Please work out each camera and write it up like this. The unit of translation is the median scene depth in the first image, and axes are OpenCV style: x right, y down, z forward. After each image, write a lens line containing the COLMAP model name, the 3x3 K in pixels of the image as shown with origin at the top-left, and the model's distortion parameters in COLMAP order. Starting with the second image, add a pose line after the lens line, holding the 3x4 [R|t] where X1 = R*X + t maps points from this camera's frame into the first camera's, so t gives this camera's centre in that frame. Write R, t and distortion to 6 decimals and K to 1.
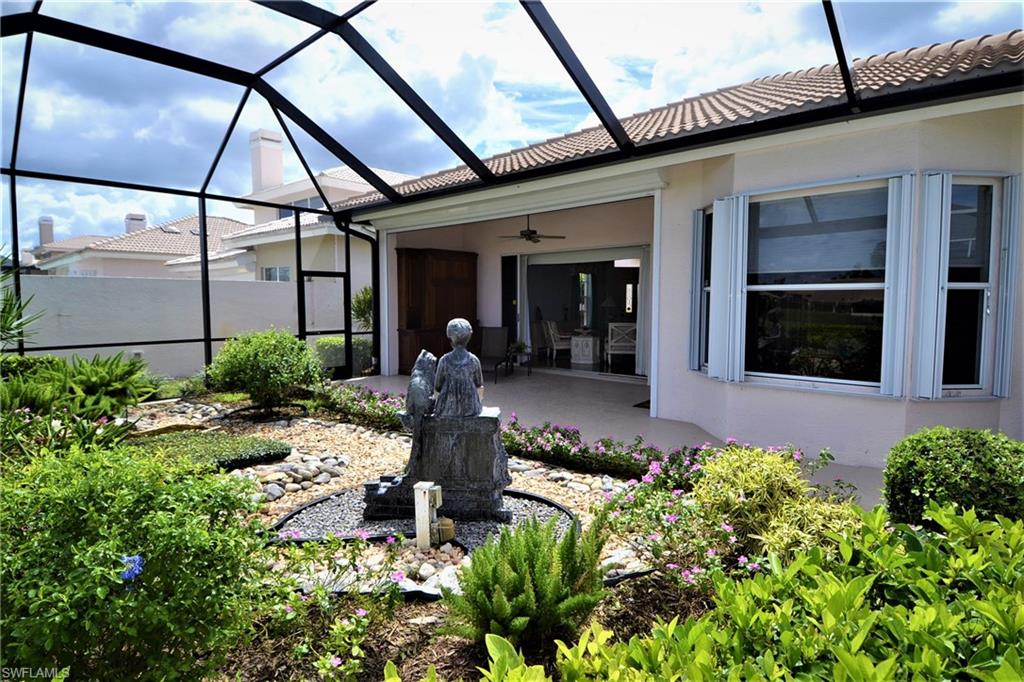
lens RADIAL K [[543.3, 0, 501.2], [0, 543.3, 336.2], [0, 0, 1]] dist [0.051409, -0.055646]
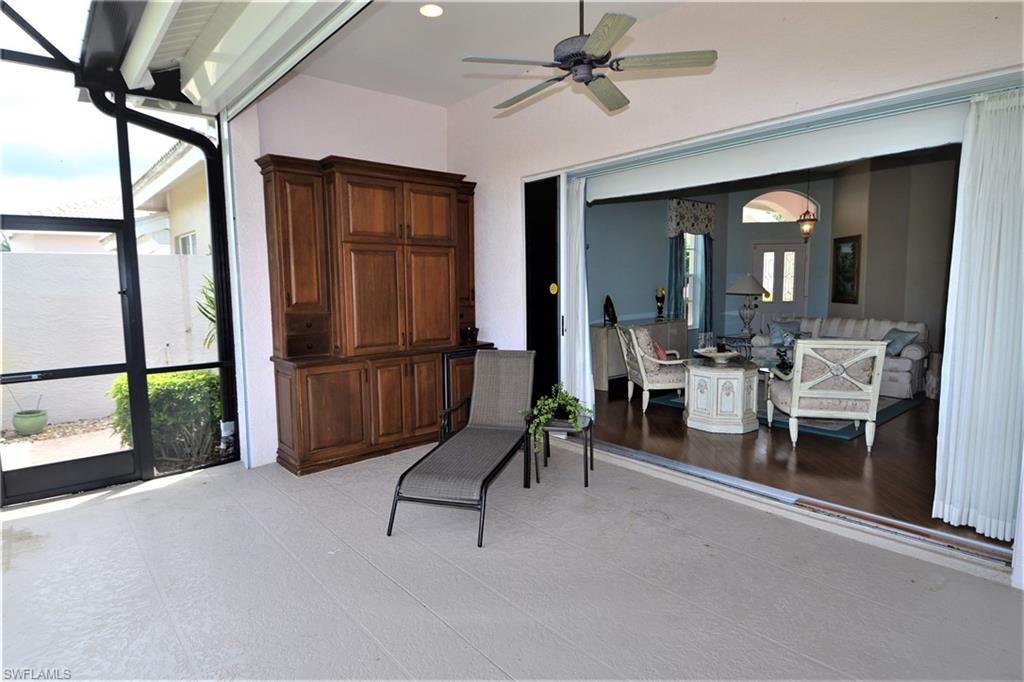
lens RADIAL K [[543.3, 0, 501.2], [0, 543.3, 336.2], [0, 0, 1]] dist [0.051409, -0.055646]
pose [[0.992897, 0.000790, -0.118971, 0.032853], [0.003295, 0.999412, 0.034138, -0.038823], [0.118928, -0.034287, 0.992311, 0.552433]]
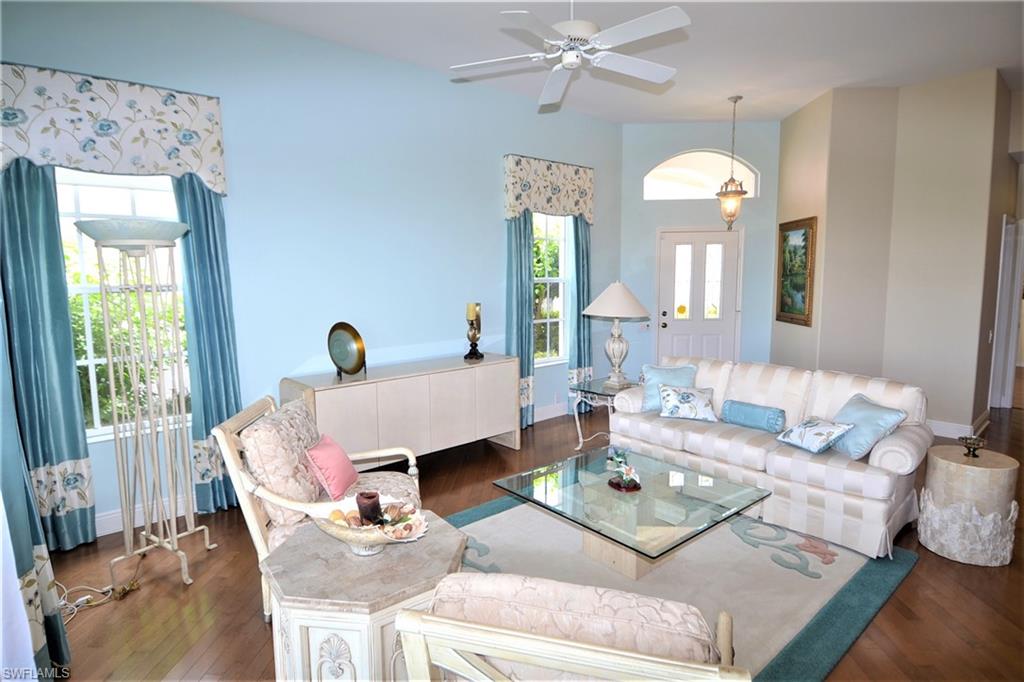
lens RADIAL K [[543.3, 0, 501.2], [0, 543.3, 336.2], [0, 0, 1]] dist [0.051409, -0.055646]
pose [[0.994320, 0.002957, -0.106392, 0.211738], [0.002166, 0.998845, 0.048005, -0.070846], [0.106411, -0.047962, 0.993165, 0.858144]]
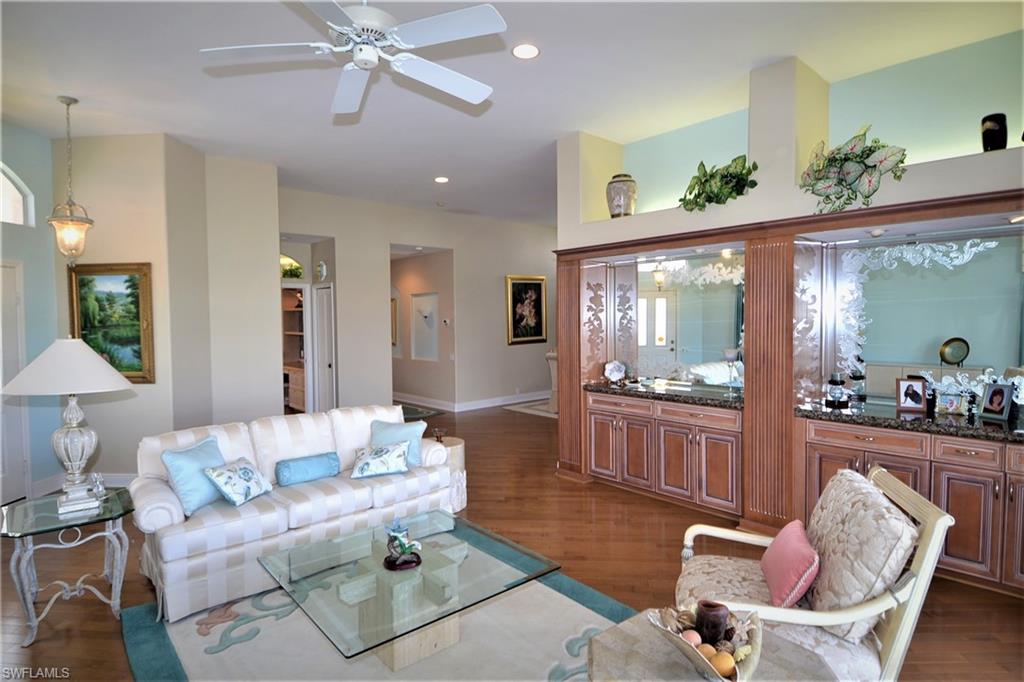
lens RADIAL K [[543.3, 0, 501.2], [0, 543.3, 336.2], [0, 0, 1]] dist [0.051409, -0.055646]
pose [[0.101687, -0.033215, 0.994262, 0.031017], [0.074049, 0.996923, 0.025731, -0.083048], [-0.992057, 0.071007, 0.103833, 1.041320]]
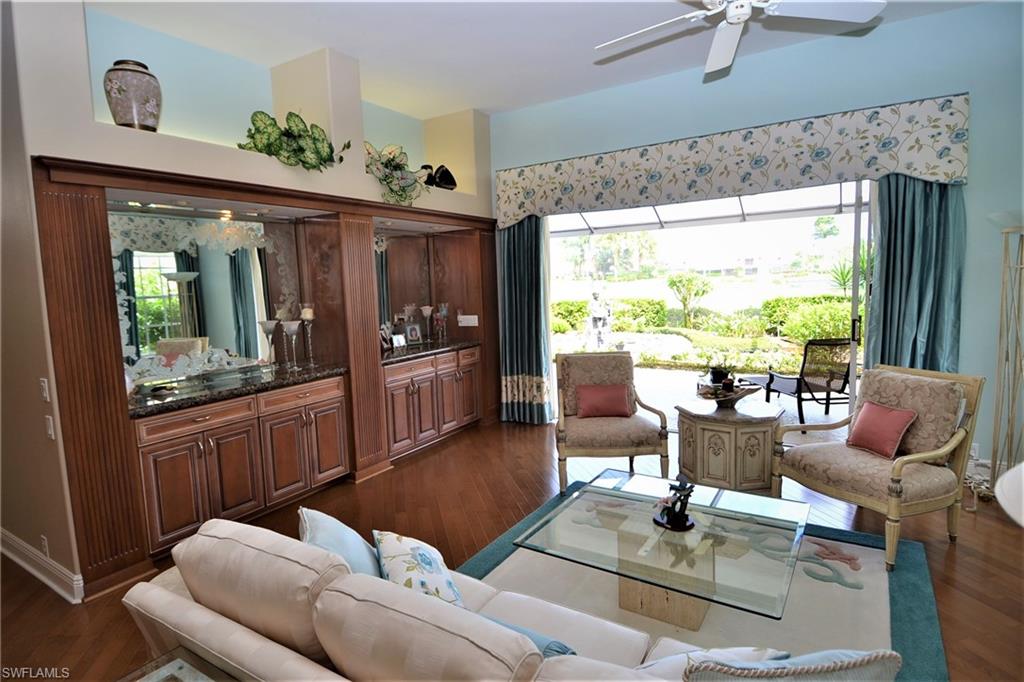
lens RADIAL K [[543.3, 0, 501.2], [0, 543.3, 336.2], [0, 0, 1]] dist [0.051409, -0.055646]
pose [[-0.982933, 0.052669, -0.176265, 0.340299], [0.022776, 0.985609, 0.167501, -0.099540], [0.182550, 0.160628, -0.969987, 1.290728]]
